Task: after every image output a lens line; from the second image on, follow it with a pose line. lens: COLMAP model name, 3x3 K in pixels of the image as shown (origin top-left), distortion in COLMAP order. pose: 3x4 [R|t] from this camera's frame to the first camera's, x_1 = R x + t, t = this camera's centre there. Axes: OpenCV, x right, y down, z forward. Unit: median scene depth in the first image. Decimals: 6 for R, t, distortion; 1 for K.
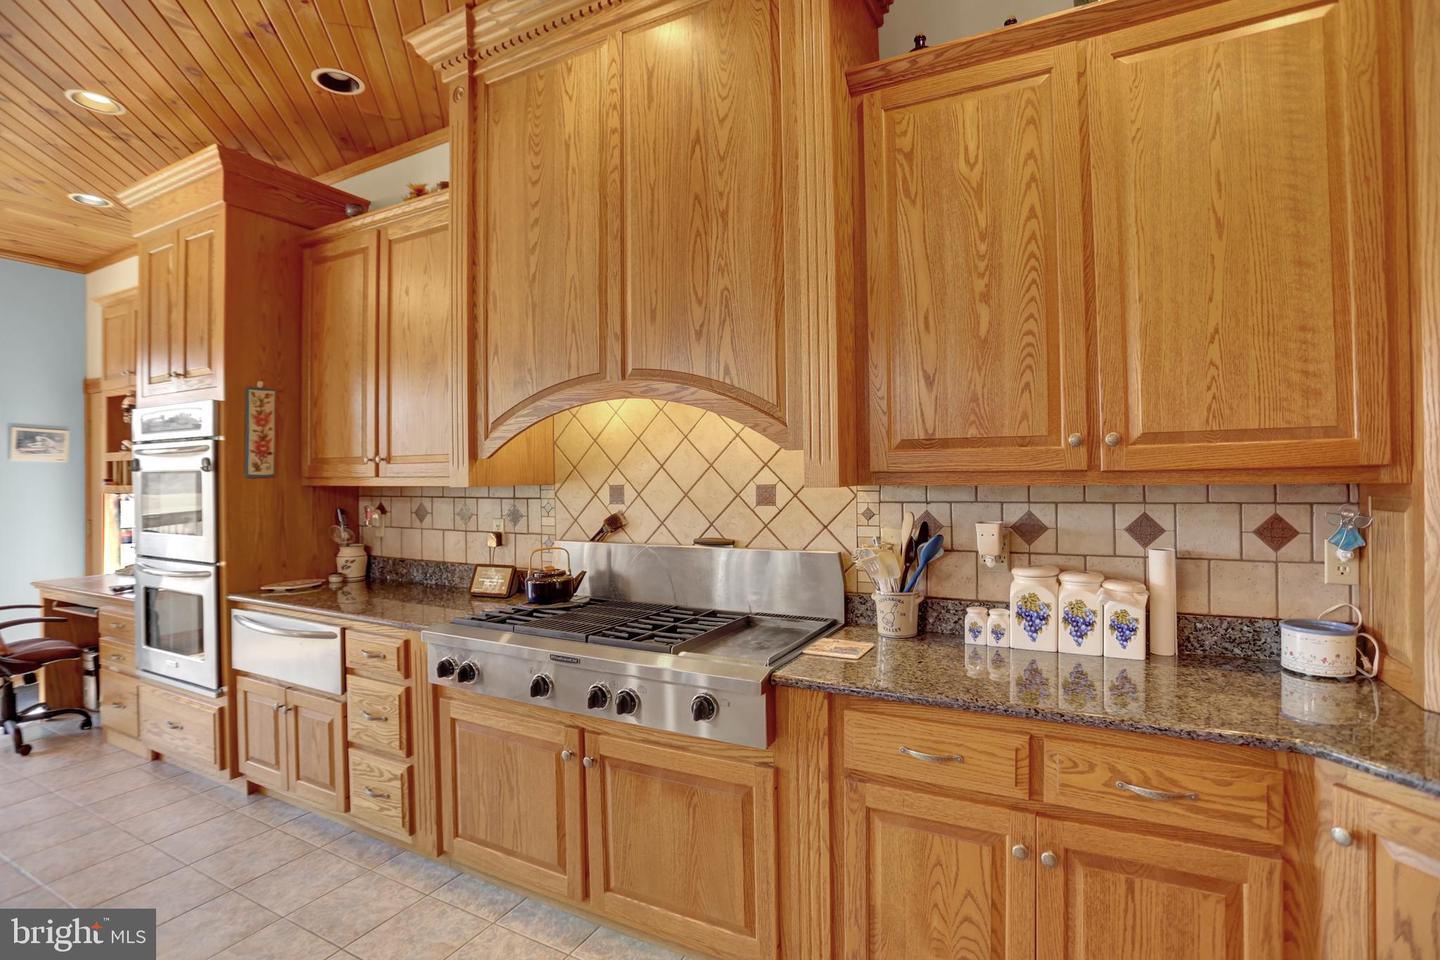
lens RADIAL K [[703.8, 0, 692.4], [0, 703.8, 477.2], [0, 0, 1]] dist [-0.047760, 0.006128]
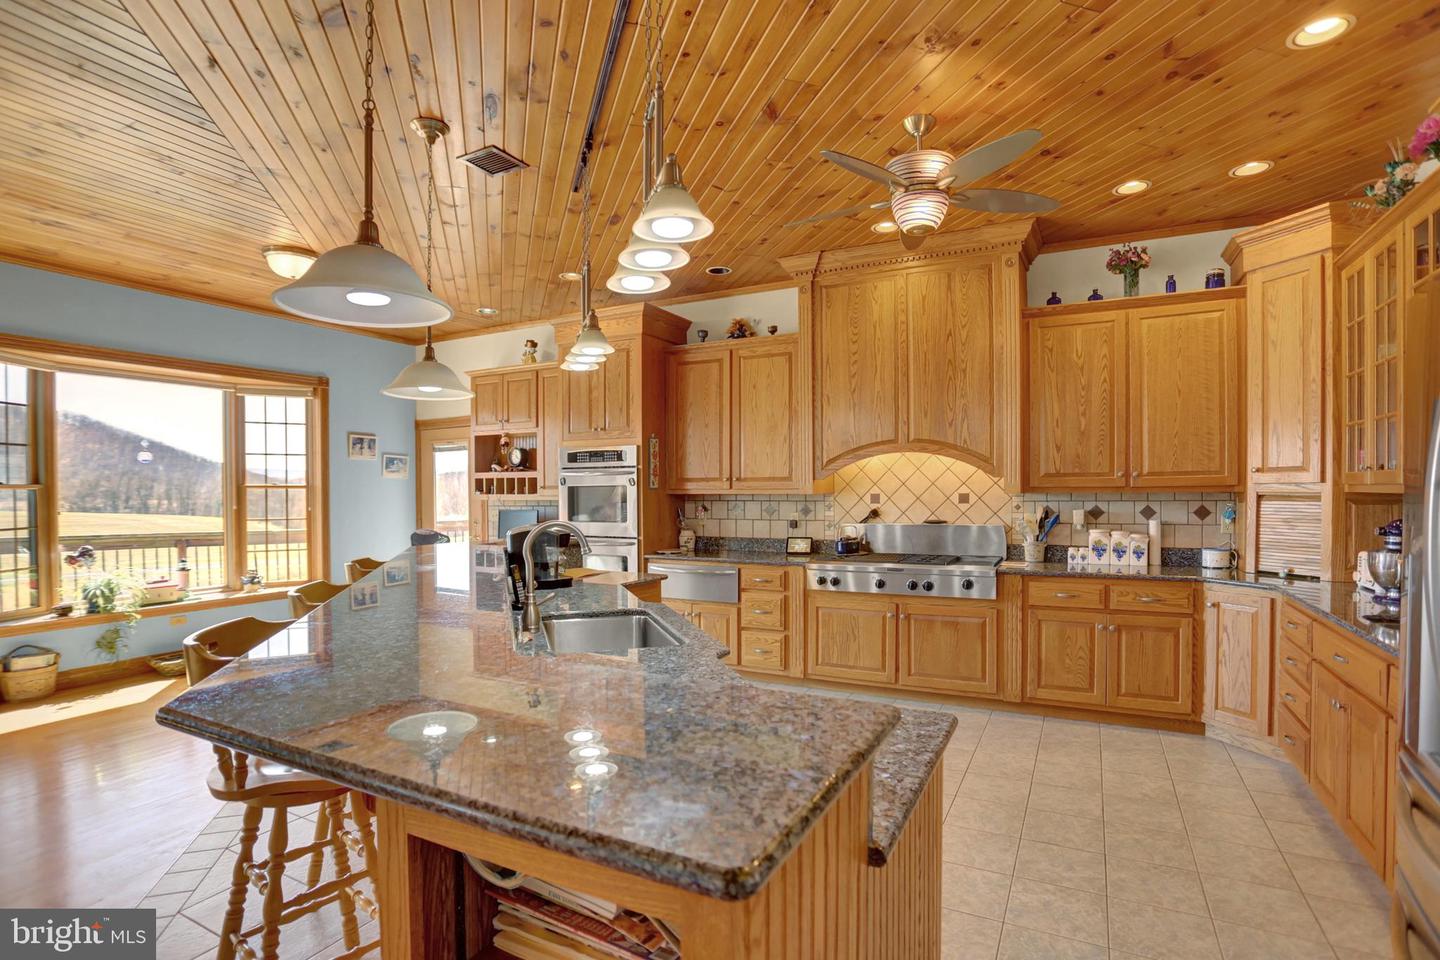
lens RADIAL K [[703.8, 0, 713.2], [0, 703.8, 513.0], [0, 0, 1]] dist [-0.047760, 0.006128]
pose [[0.999868, 0.000059, 0.016256, -0.819559], [-0.000584, 0.999478, 0.032310, 0.004250], [-0.016246, -0.032315, 0.999346, -1.261835]]
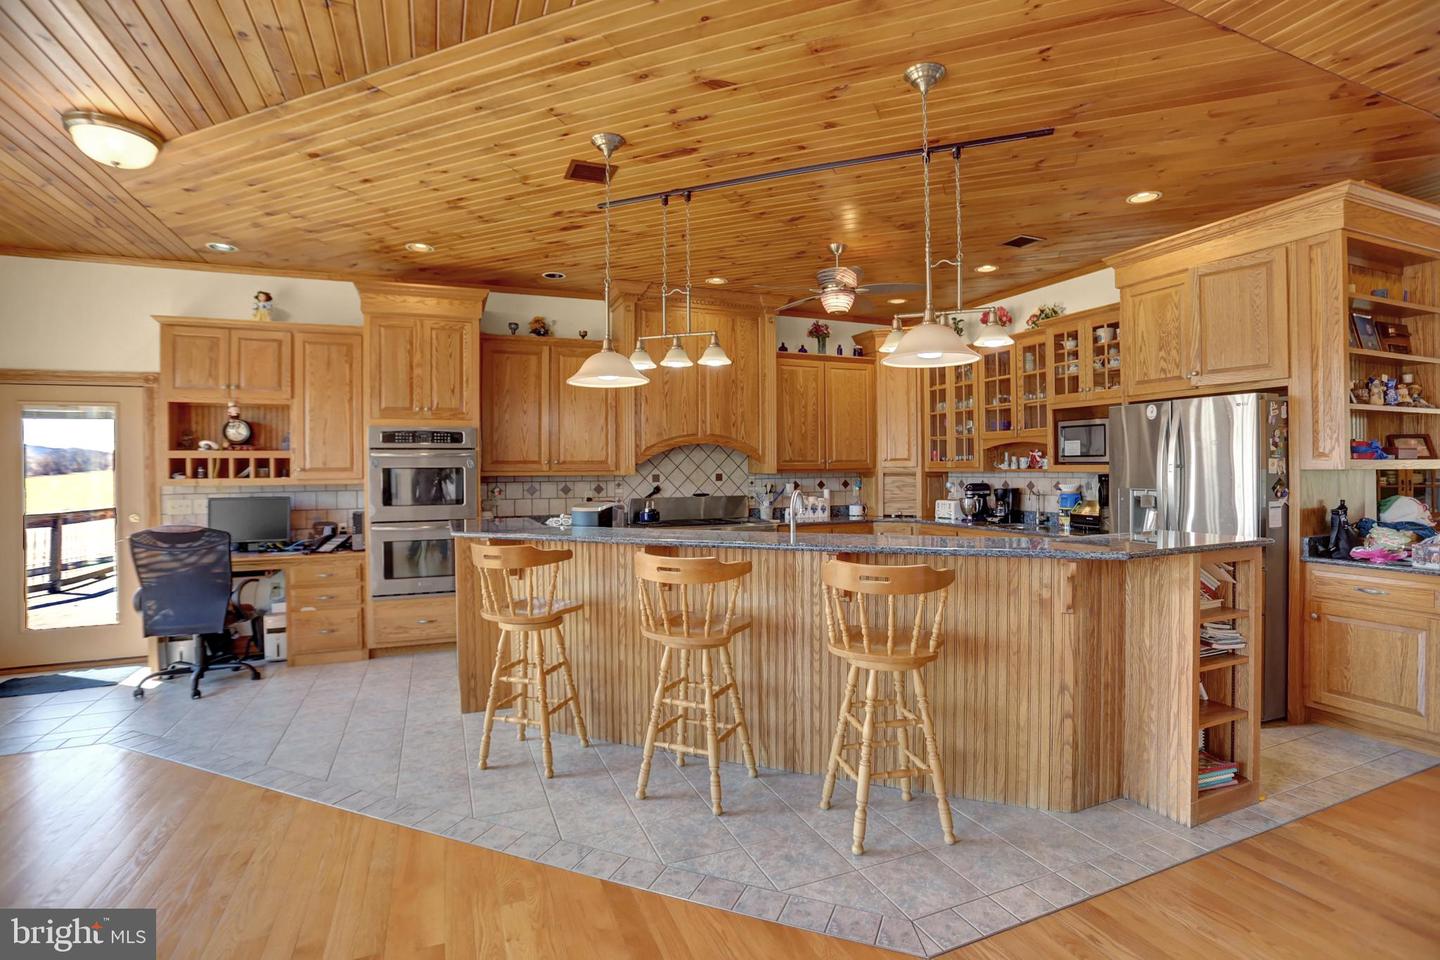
lens RADIAL K [[703.8, 0, 722.7], [0, 703.8, 482.7], [0, 0, 1]] dist [-0.047760, 0.006128]
pose [[0.637867, -0.010842, 0.770070, -2.601936], [0.004680, 0.999937, 0.010202, 0.023320], [-0.770132, -0.002904, 0.637878, -1.024880]]
